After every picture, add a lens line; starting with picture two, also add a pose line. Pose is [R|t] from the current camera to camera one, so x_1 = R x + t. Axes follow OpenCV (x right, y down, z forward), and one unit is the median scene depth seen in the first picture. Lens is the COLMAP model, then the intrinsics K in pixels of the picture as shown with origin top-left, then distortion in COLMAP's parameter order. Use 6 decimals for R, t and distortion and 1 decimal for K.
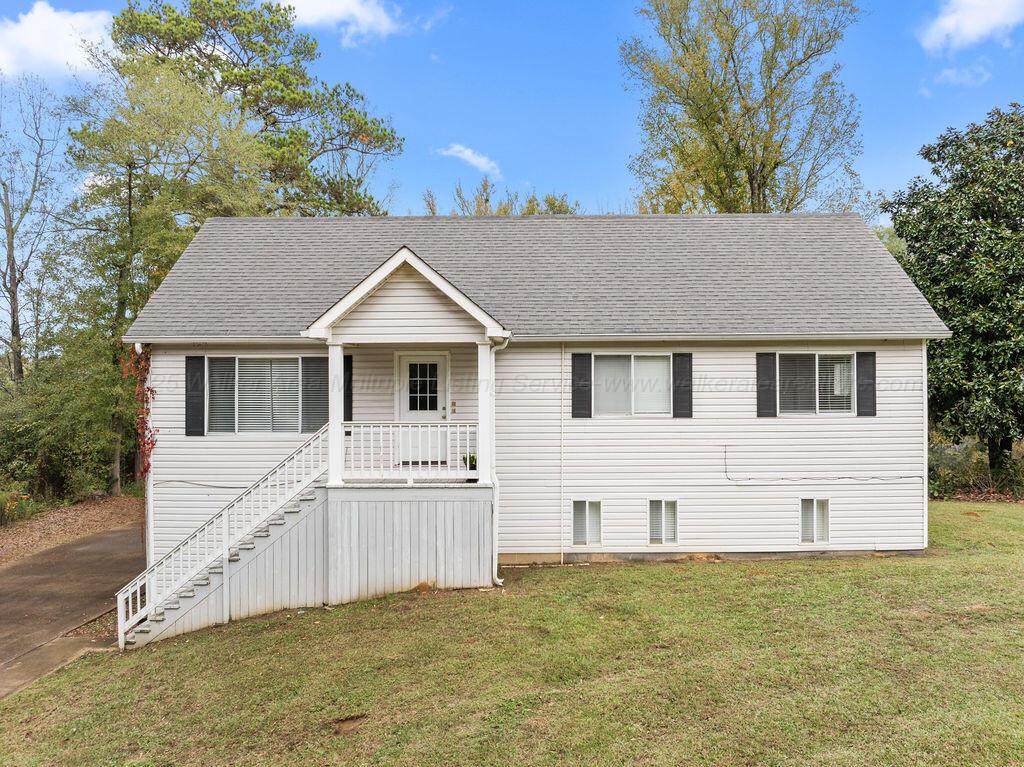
lens RADIAL K [[739.9, 0, 512.0], [0, 739.9, 383.5], [0, 0, 1]] dist [-0.041284, -0.000335]
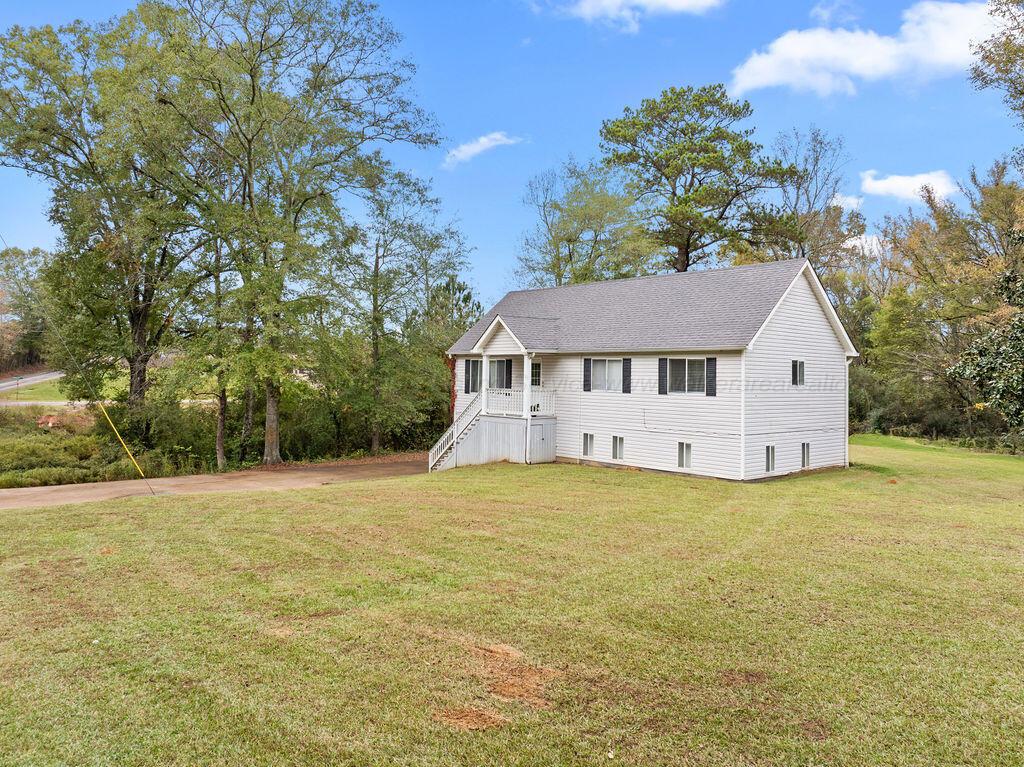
lens RADIAL K [[739.9, 0, 512.0], [0, 739.9, 383.5], [0, 0, 1]] dist [-0.041284, -0.000335]
pose [[0.661199, 0.025201, -0.749787, 1.446162], [-0.015445, 0.999681, 0.019980, -0.011015], [0.750051, -0.001630, 0.661377, -0.459190]]
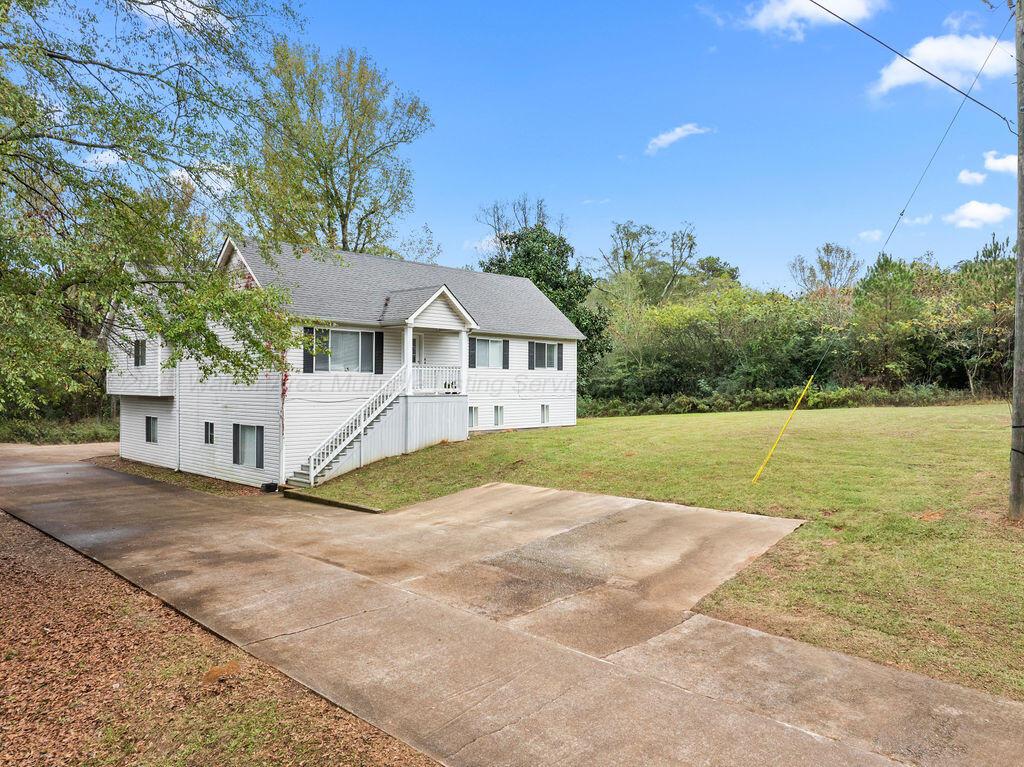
lens RADIAL K [[735.7, 0, 512.0], [0, 735.7, 383.5], [0, 0, 1]] dist [-0.002152, -0.001199]
pose [[0.695729, 0.009427, 0.718242, -1.360996], [-0.010929, 0.999937, -0.002537, 0.096447], [-0.718221, -0.006084, 0.695789, -0.570015]]
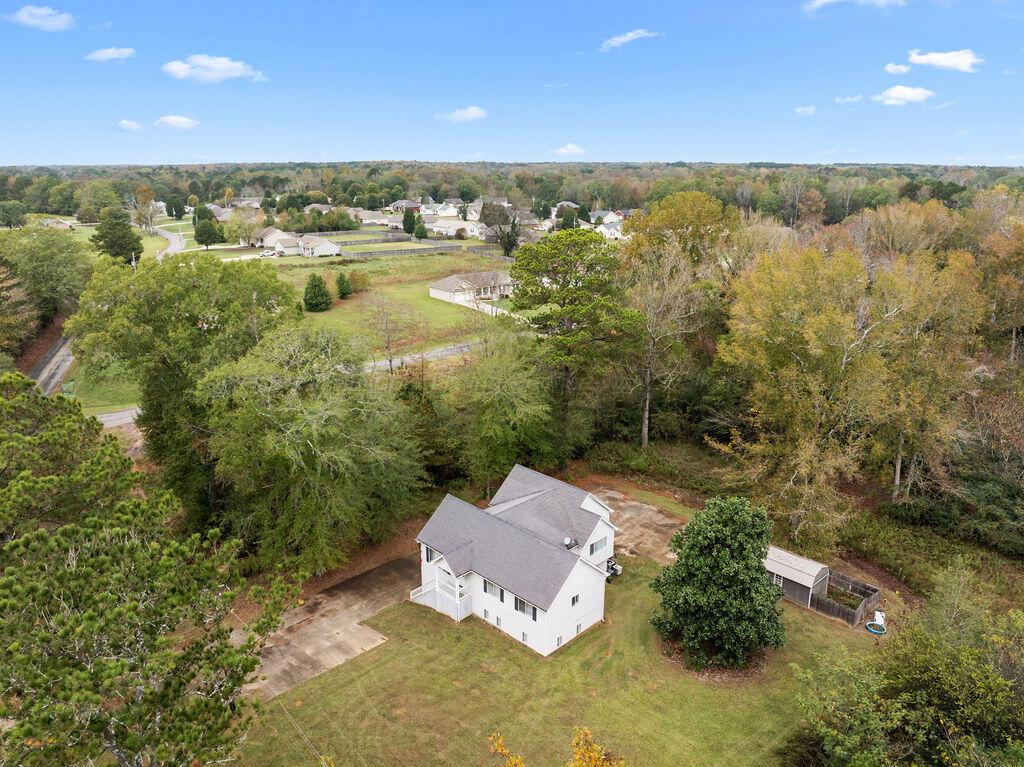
lens RADIAL K [[735.7, 0, 512.0], [0, 735.7, 383.5], [0, 0, 1]] dist [-0.002152, -0.001199]
pose [[0.713128, 0.200328, -0.671802, 2.806305], [-0.007652, 0.960468, 0.278285, -2.289496], [0.700992, -0.193312, 0.686469, -1.563188]]
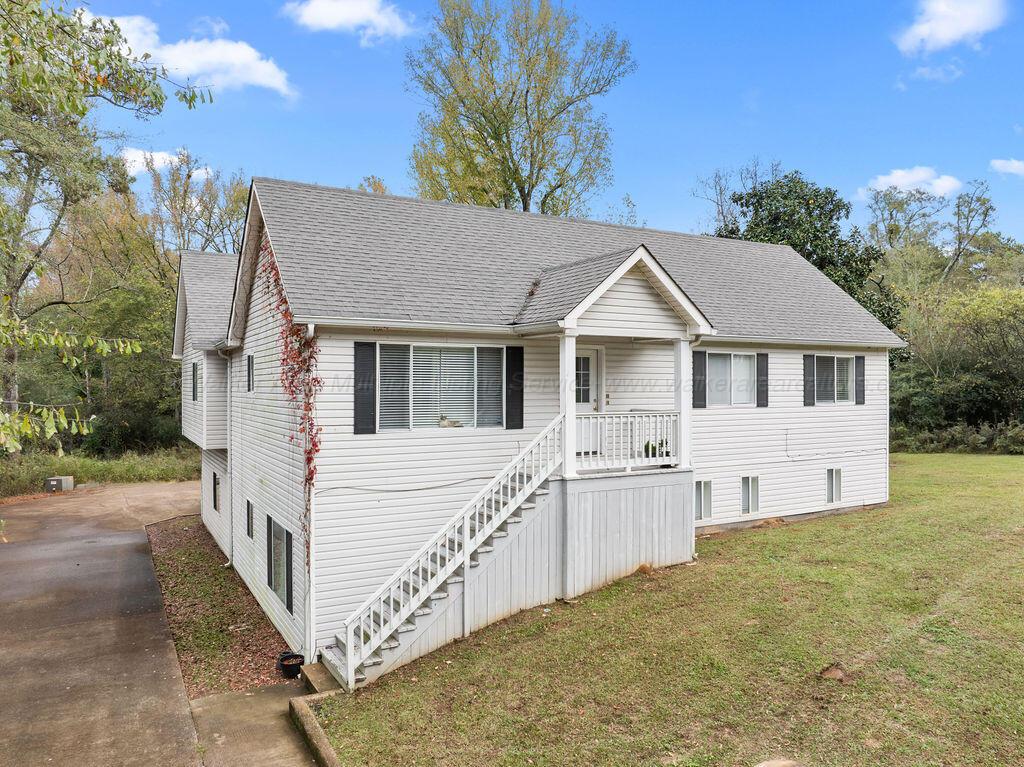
lens RADIAL K [[739.9, 0, 512.0], [0, 739.9, 383.5], [0, 0, 1]] dist [-0.041284, -0.000335]
pose [[0.869669, 0.005508, 0.493605, -0.717191], [-0.004855, 0.999985, -0.002605, 0.013189], [-0.493612, -0.000131, 0.869682, 0.157024]]
